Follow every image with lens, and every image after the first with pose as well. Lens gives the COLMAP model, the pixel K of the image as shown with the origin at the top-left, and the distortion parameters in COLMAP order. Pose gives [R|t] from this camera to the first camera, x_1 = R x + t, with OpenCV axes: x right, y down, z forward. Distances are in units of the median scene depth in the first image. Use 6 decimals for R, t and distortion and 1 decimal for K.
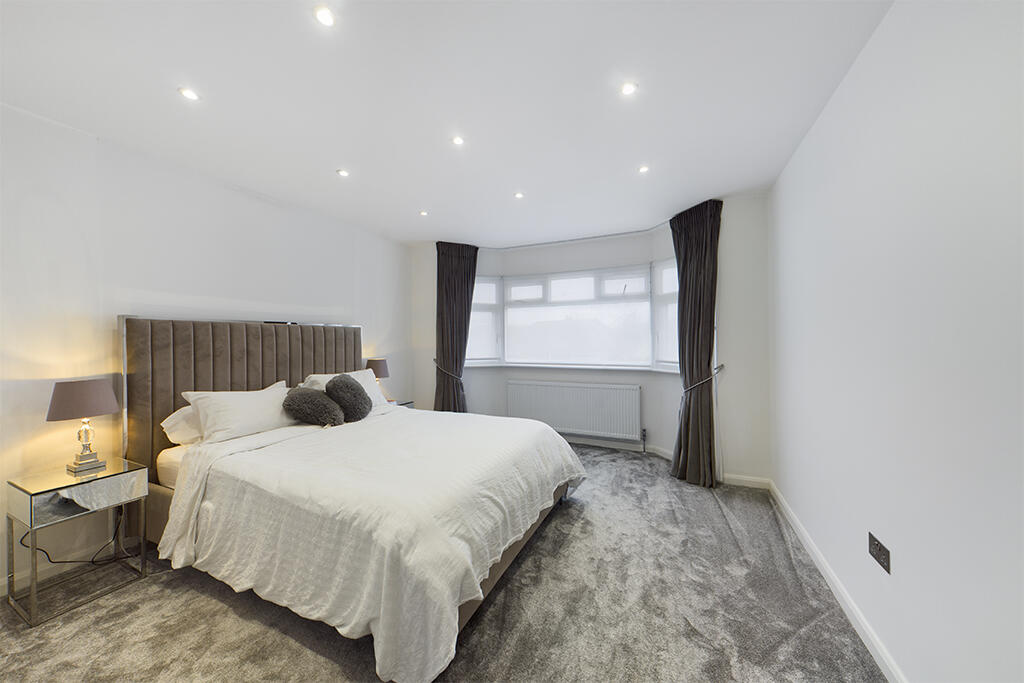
lens RADIAL K [[353.2, 0, 514.7], [0, 353.2, 340.2], [0, 0, 1]] dist [-0.000482, -0.000042]
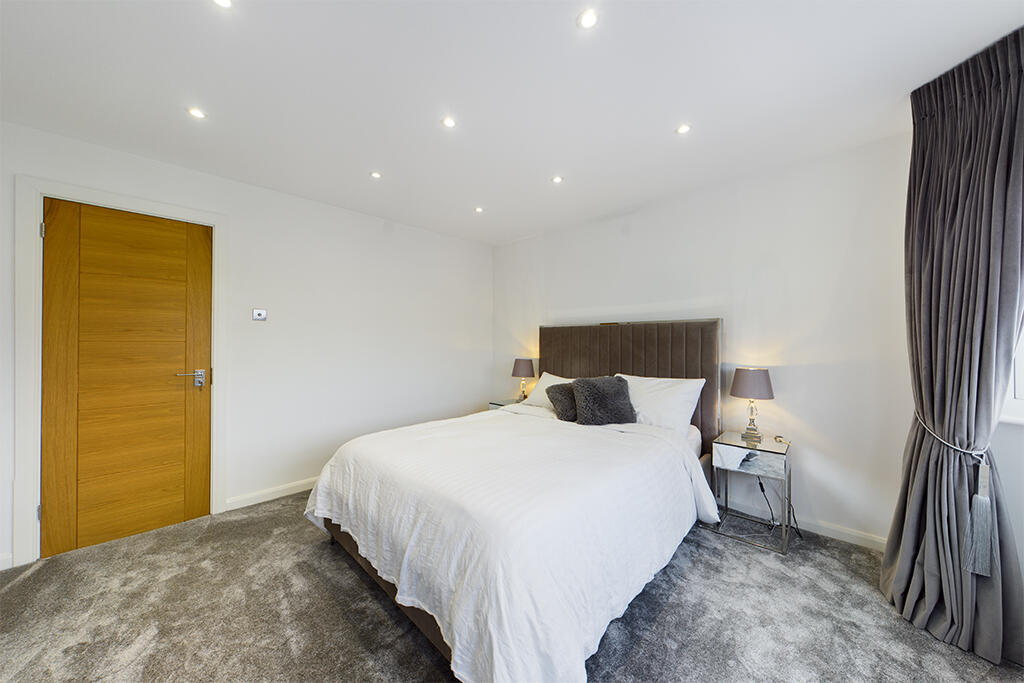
lens RADIAL K [[353.2, 0, 514.7], [0, 353.2, 340.2], [0, 0, 1]] dist [-0.000482, -0.000042]
pose [[-0.333094, 0.006119, -0.942874, 0.354297], [0.007385, 0.999965, 0.003880, -0.003071], [0.942865, -0.005670, -0.333127, 0.788215]]
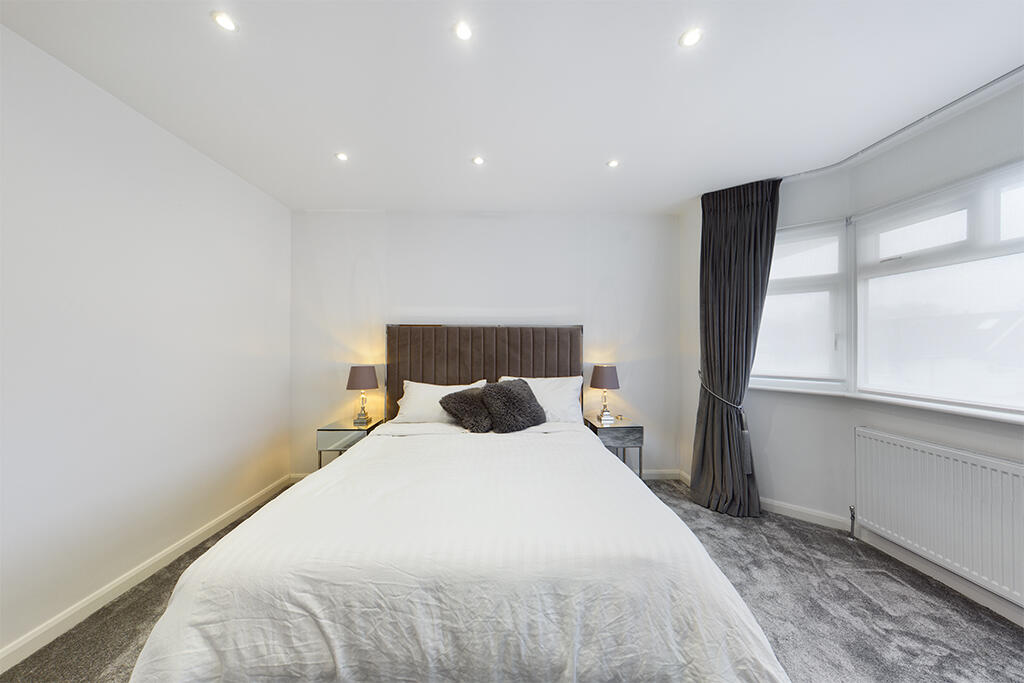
lens RADIAL K [[352.2, 0, 511.2], [0, 352.2, 344.4], [0, 0, 1]] dist [-0.000394, -0.000002]
pose [[0.448638, 0.009825, -0.893660, 0.242367], [-0.005557, 0.999951, 0.008203, -0.001334], [0.893696, 0.001286, 0.448670, 0.425280]]
